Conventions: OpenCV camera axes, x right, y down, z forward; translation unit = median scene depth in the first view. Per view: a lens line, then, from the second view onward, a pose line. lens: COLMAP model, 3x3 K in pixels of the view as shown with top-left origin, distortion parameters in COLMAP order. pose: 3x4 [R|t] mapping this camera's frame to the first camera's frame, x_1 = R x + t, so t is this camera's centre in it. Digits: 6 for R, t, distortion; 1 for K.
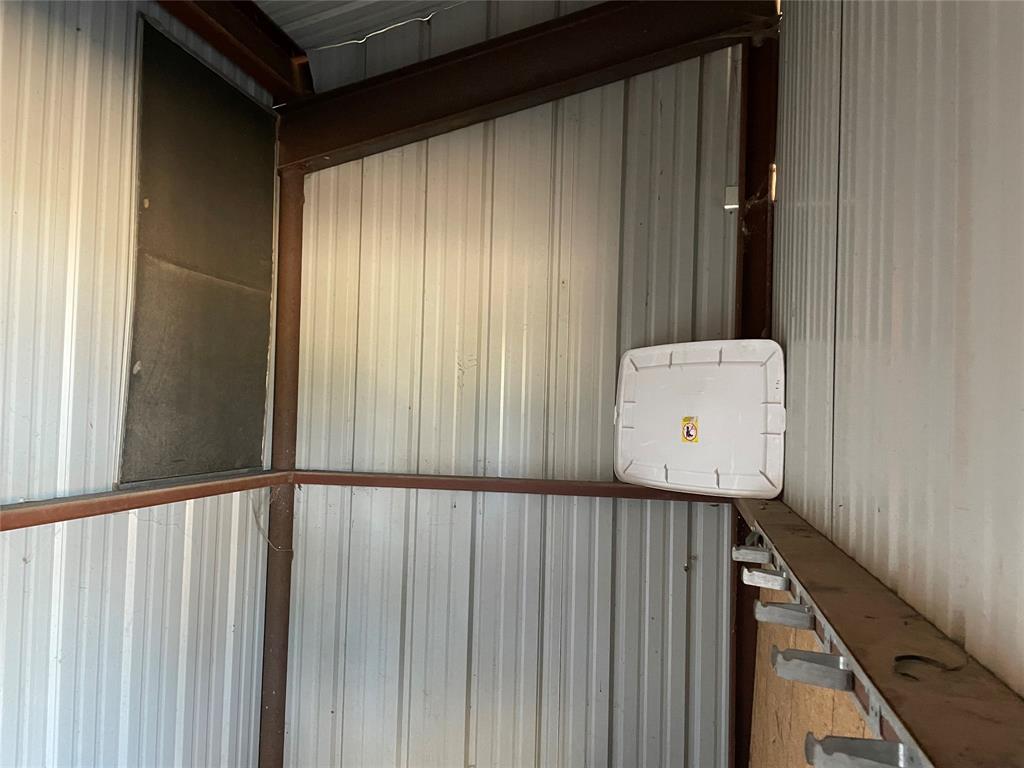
lens RADIAL K [[772.9, 0, 515.4], [0, 772.9, 385.0], [0, 0, 1]] dist [0.061212, -0.089394]
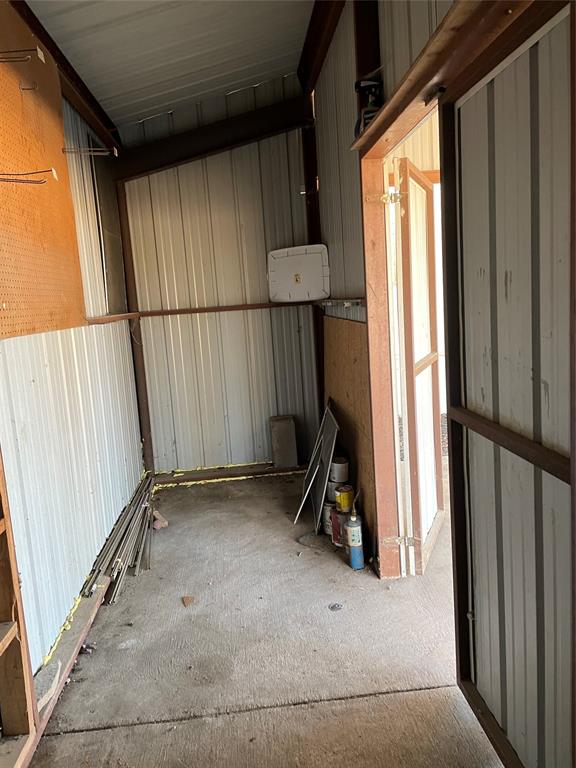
lens RADIAL K [[579.7, 0, 287.1], [0, 579.7, 381.2], [0, 0, 1]] dist [0.061212, -0.089394]
pose [[0.954198, -0.129540, 0.269677, -0.386990], [0.084153, 0.981219, 0.173574, 0.047951], [-0.287097, -0.142930, 0.947178, -0.942108]]
